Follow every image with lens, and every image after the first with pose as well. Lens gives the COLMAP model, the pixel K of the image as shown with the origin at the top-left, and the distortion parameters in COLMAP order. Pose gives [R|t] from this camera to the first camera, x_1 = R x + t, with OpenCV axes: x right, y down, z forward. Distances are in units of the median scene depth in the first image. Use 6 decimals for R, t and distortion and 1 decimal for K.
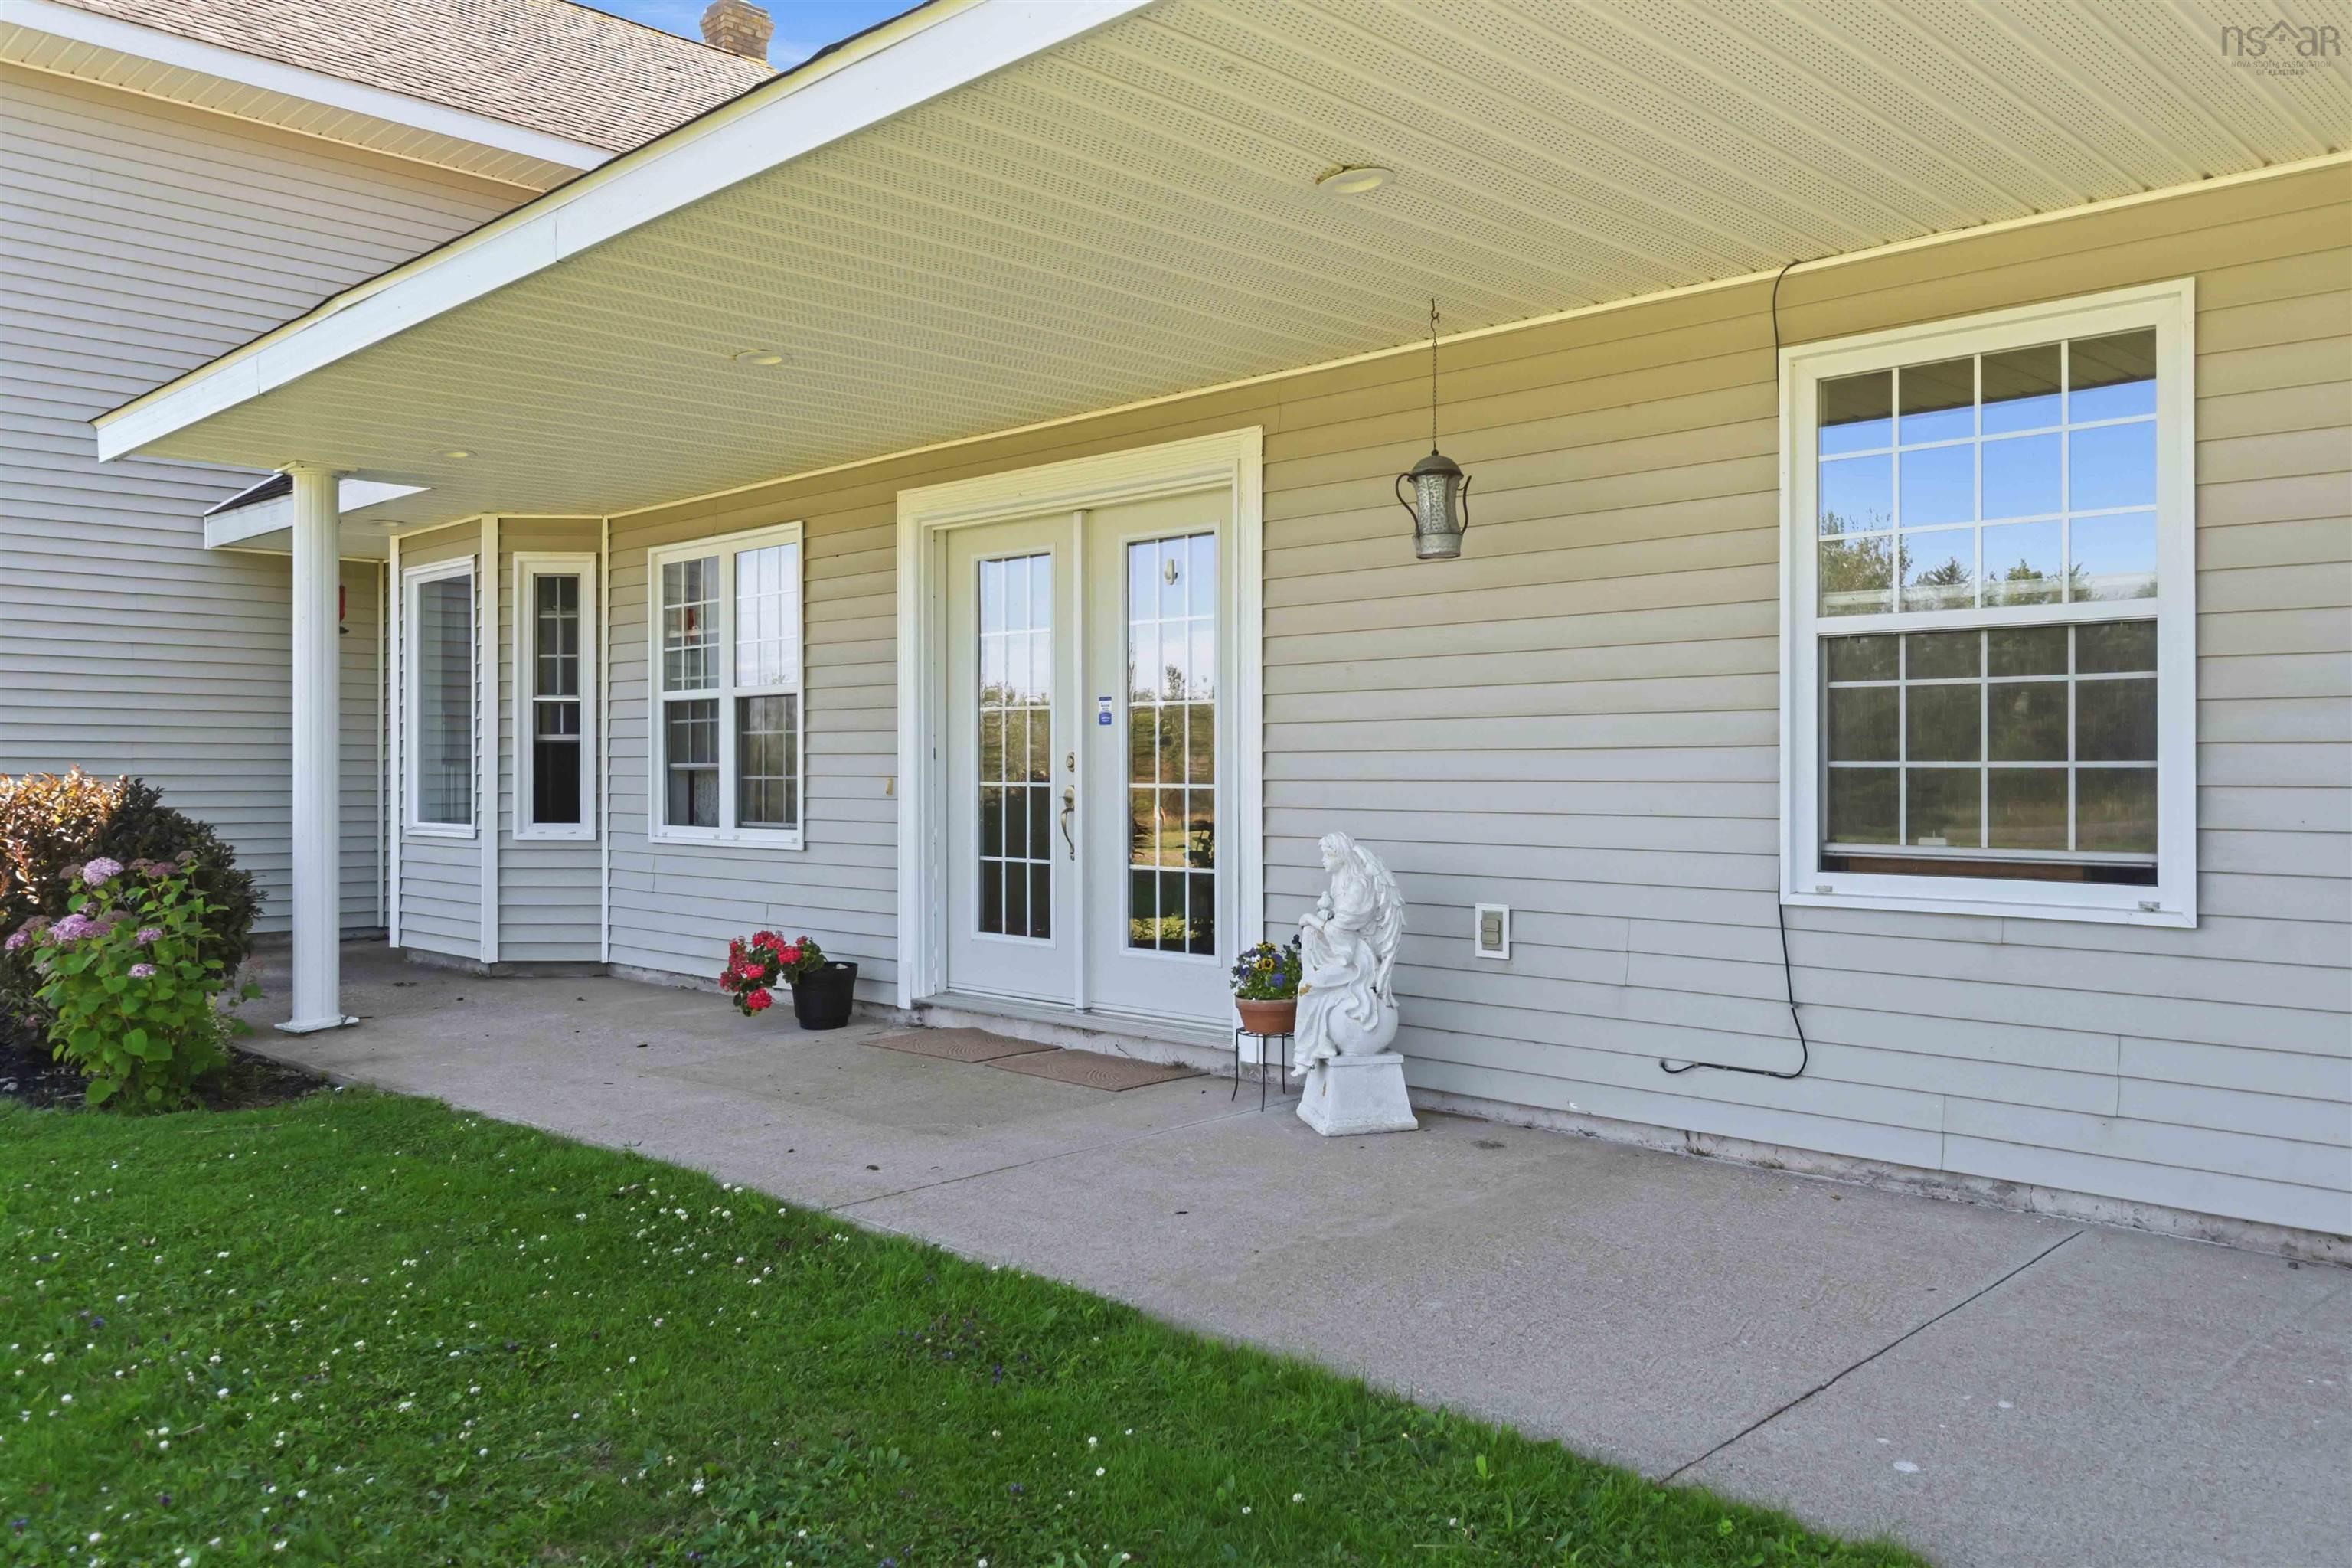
lens RADIAL K [[1840.3, 0, 1176.0], [0, 1840.3, 784.0], [0, 0, 1]] dist [0.077000, -0.000397]
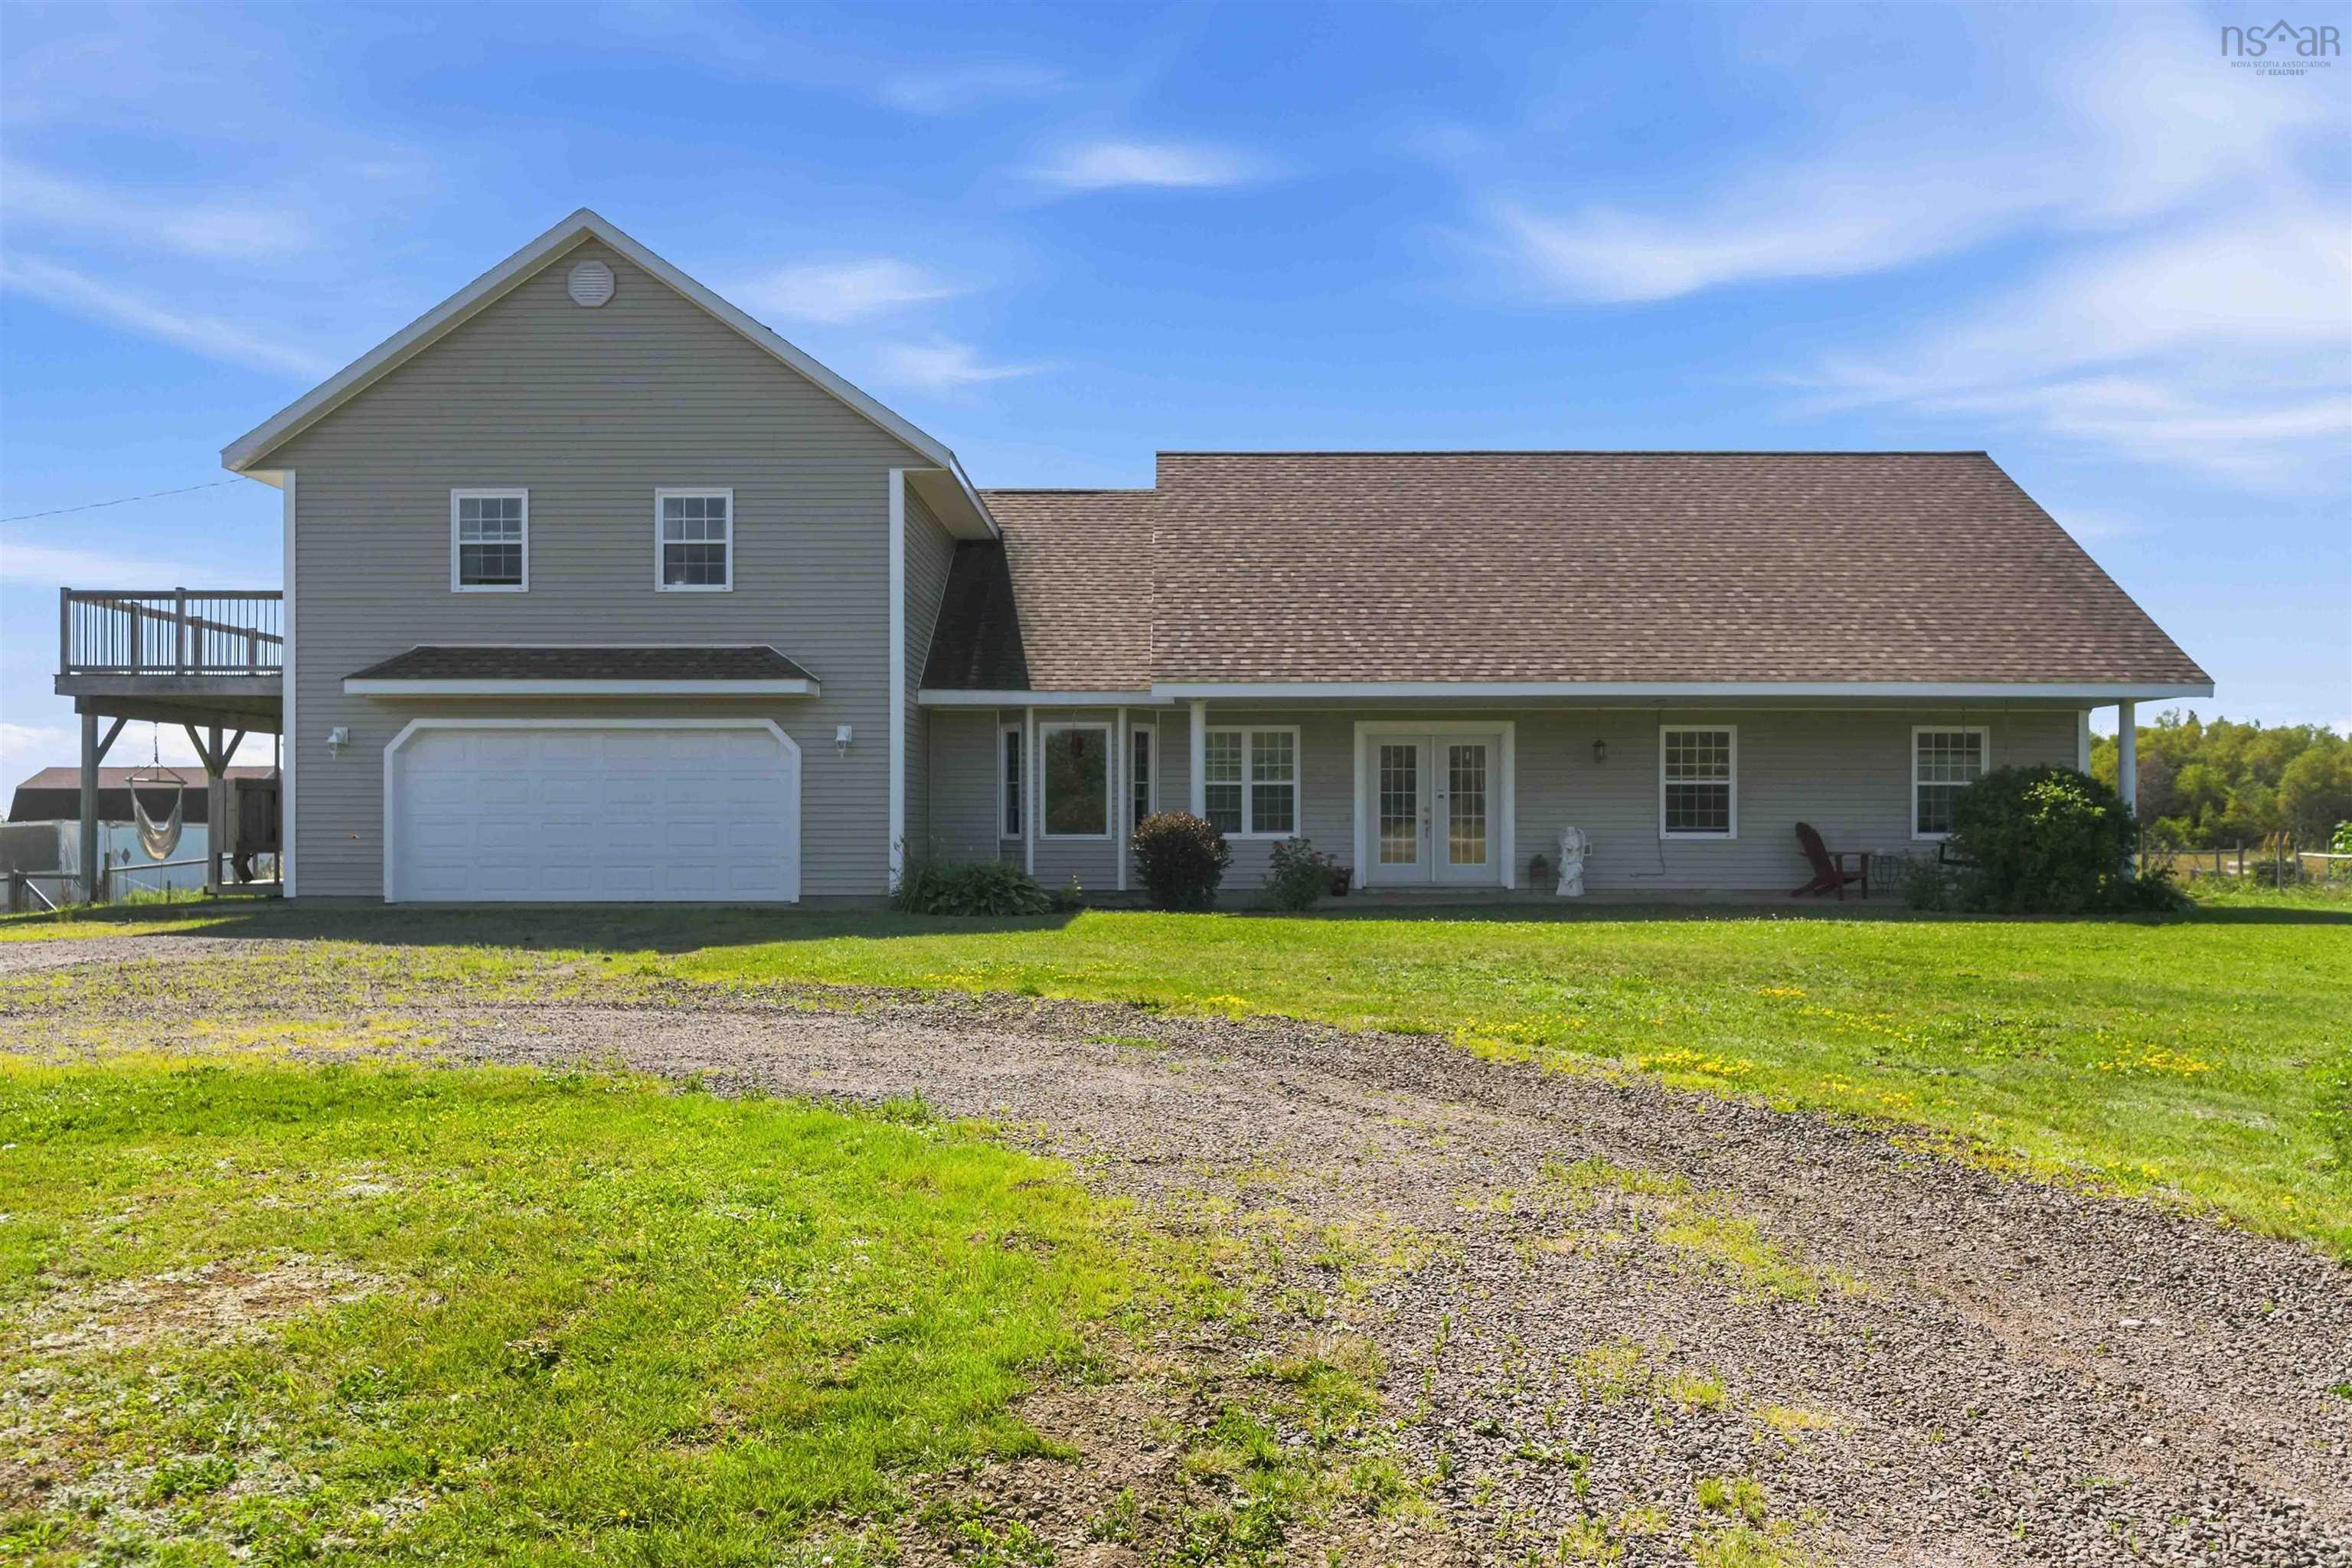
lens RADIAL K [[1749.9, 0, 1176.0], [0, 1749.9, 784.0], [0, 0, 1]] dist [-0.002455, -0.003112]
pose [[0.709715, 0.009561, 0.704424, -2.439184], [0.004615, 0.999823, -0.018220, -0.001527], [-0.704474, 0.016181, 0.709545, -0.863641]]
